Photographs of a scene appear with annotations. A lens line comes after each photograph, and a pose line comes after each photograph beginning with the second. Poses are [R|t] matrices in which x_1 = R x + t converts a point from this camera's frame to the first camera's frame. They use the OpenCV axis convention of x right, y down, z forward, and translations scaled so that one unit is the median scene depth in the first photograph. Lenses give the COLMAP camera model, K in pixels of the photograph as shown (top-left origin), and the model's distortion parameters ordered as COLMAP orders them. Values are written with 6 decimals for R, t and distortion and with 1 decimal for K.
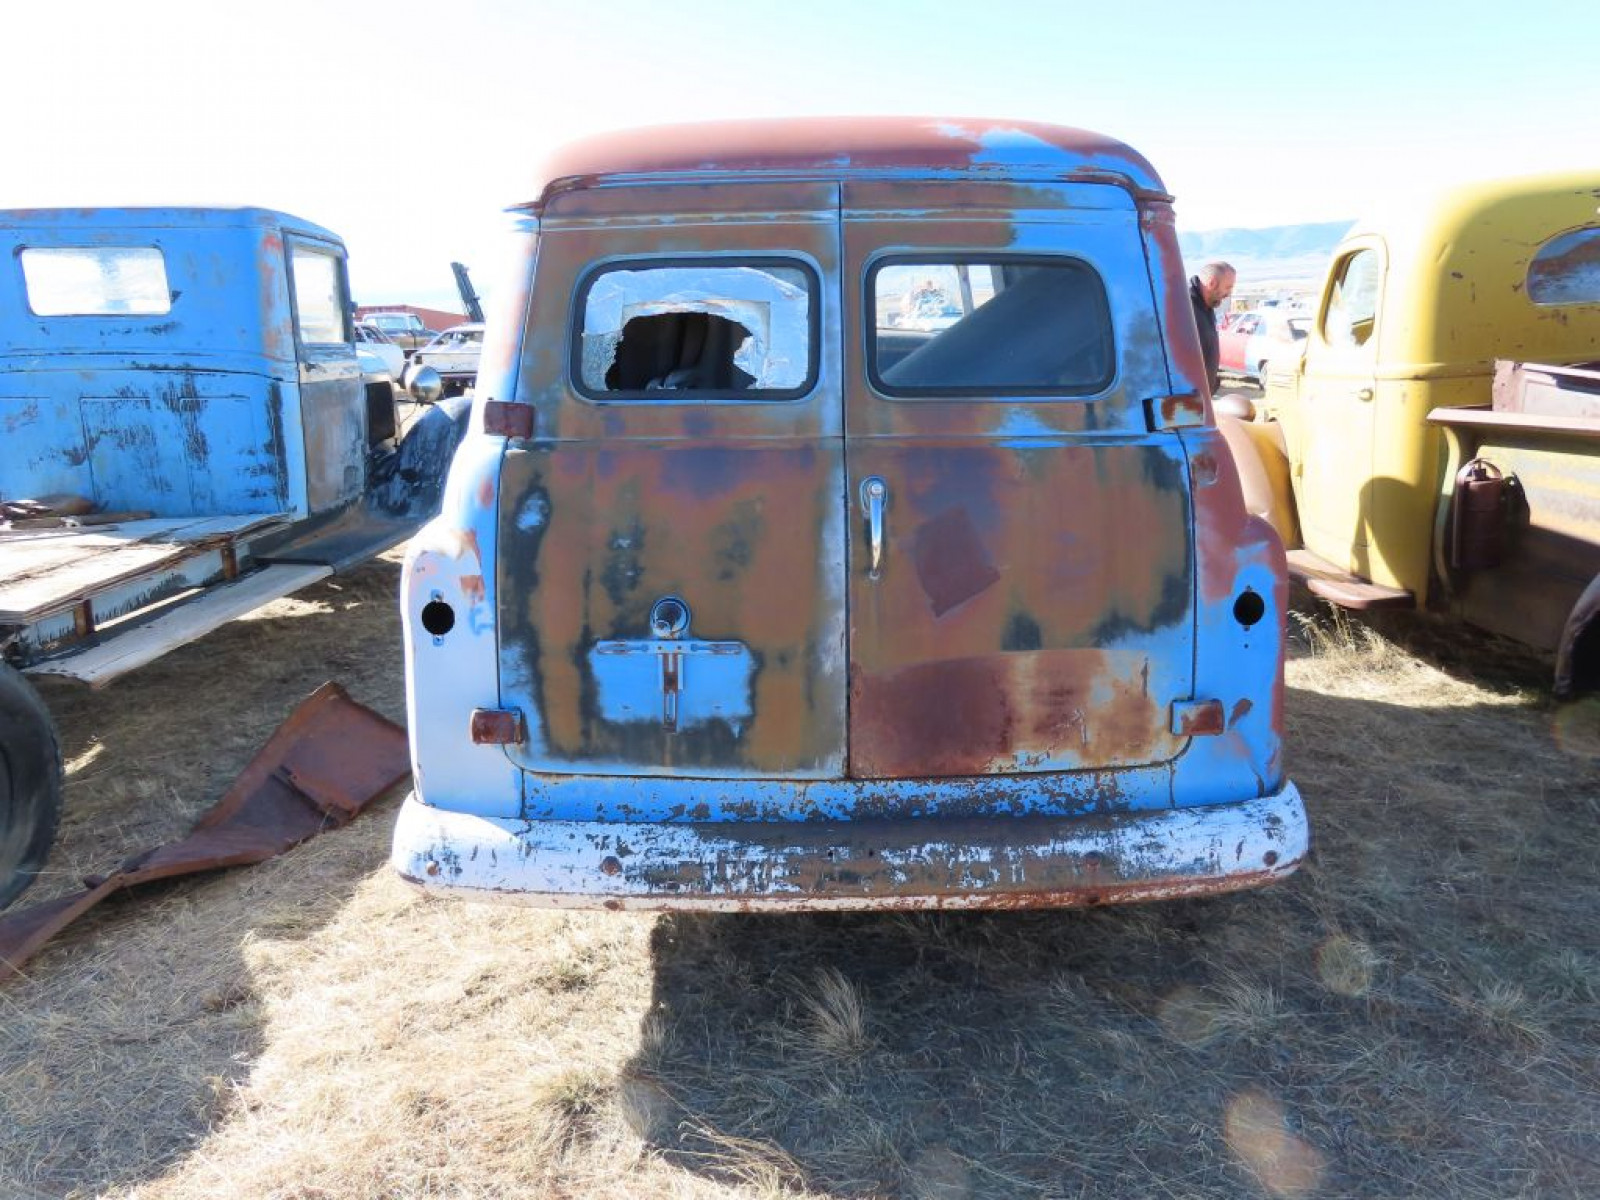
lens RADIAL K [[1008.2, 0, 799.3], [0, 1008.2, 602.9], [0, 0, 1]] dist [0.004063, -0.007404]
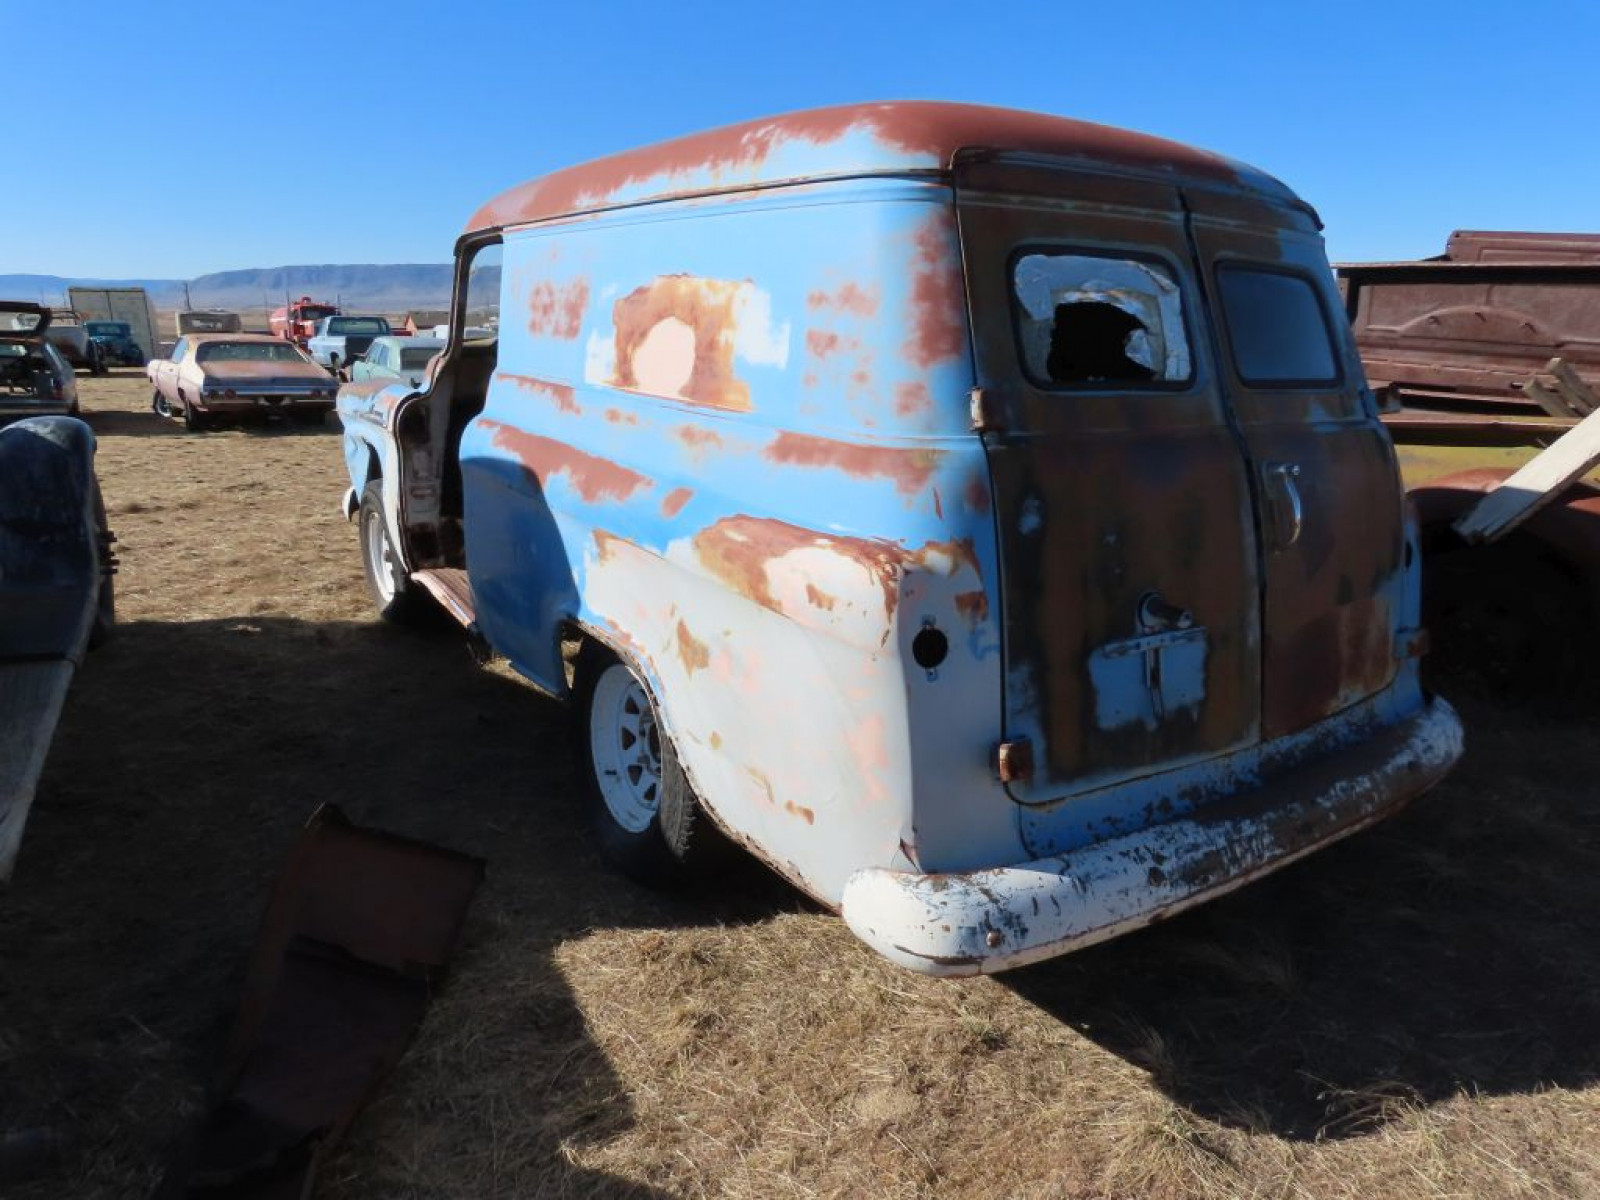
lens RADIAL K [[1008.2, 0, 807.7], [0, 1008.2, 599.4], [0, 0, 1]] dist [0.004063, -0.007404]
pose [[0.827842, -0.110816, 0.549907, -0.923728], [0.125193, 0.992066, 0.011451, -0.049187], [-0.546813, 0.059365, 0.835147, 0.358889]]
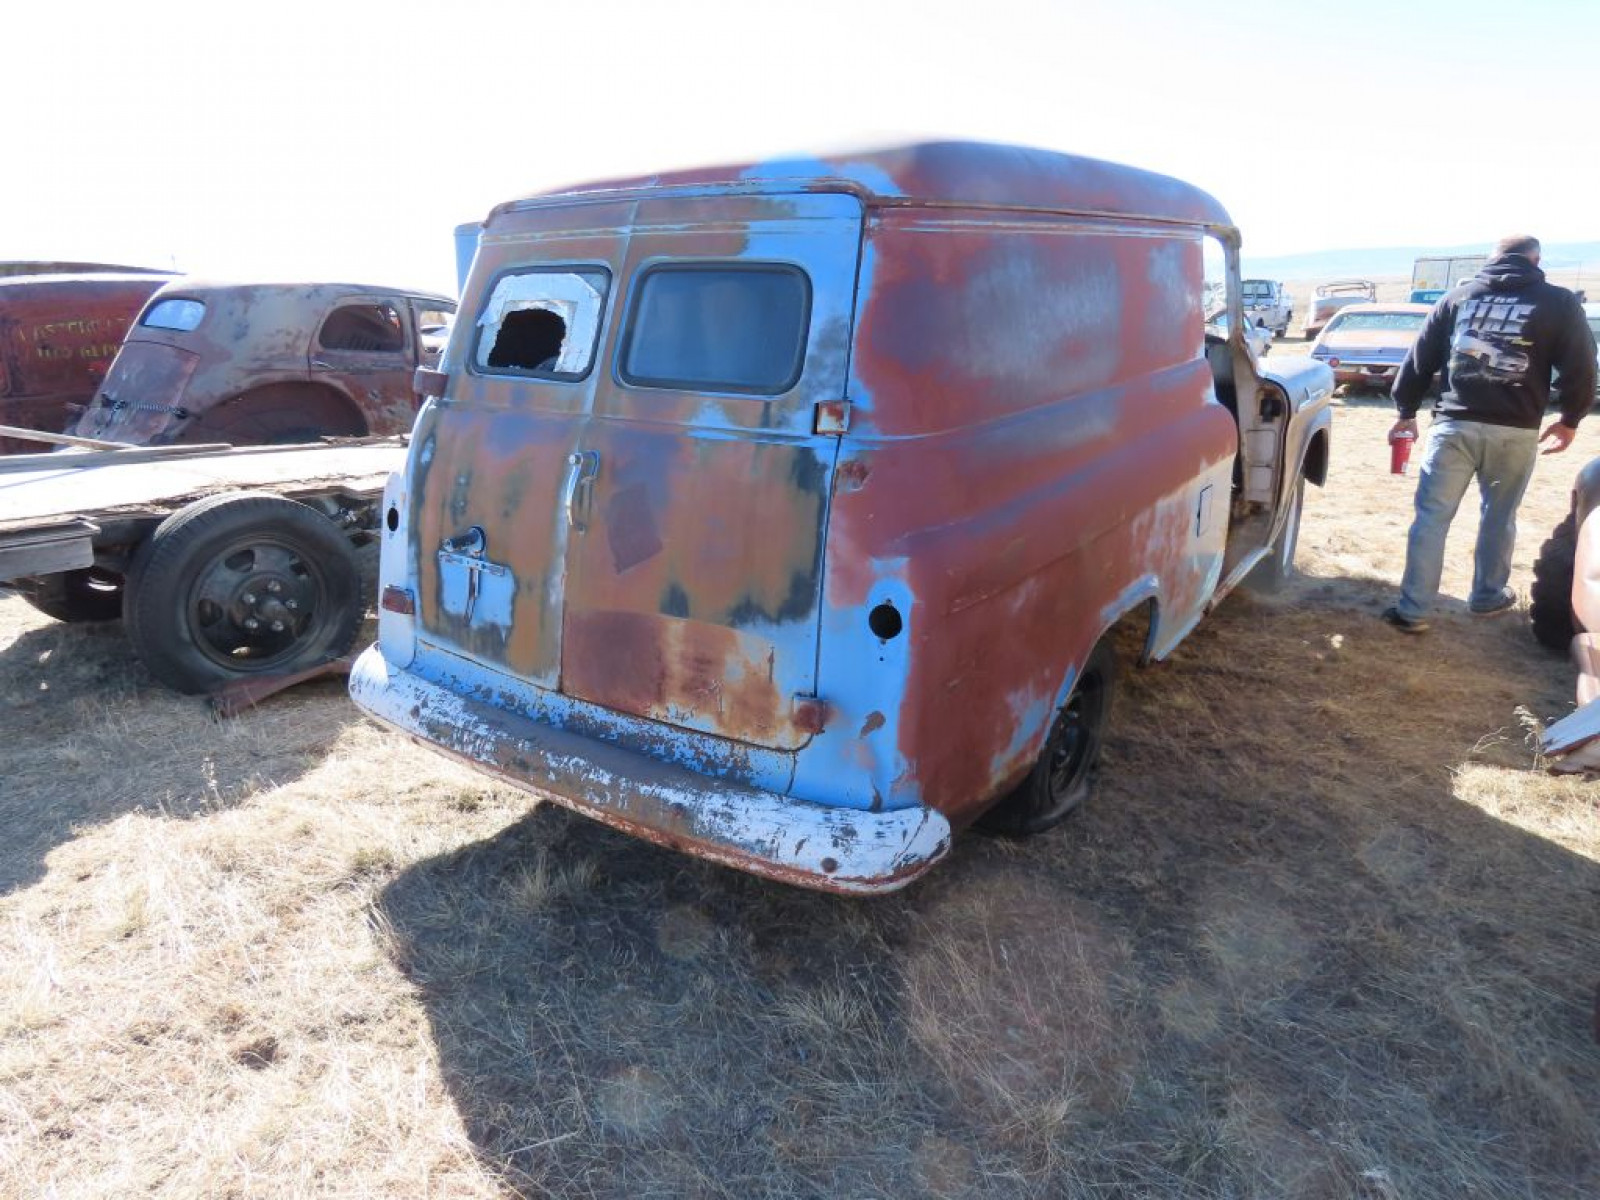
lens RADIAL K [[1008.2, 0, 805.1], [0, 1008.2, 599.0], [0, 0, 1]] dist [0.004063, -0.007404]
pose [[0.818979, 0.179479, -0.545033, 0.940999], [-0.167633, 0.983225, 0.071886, -0.076463], [0.548793, 0.032493, 0.835327, 0.133513]]
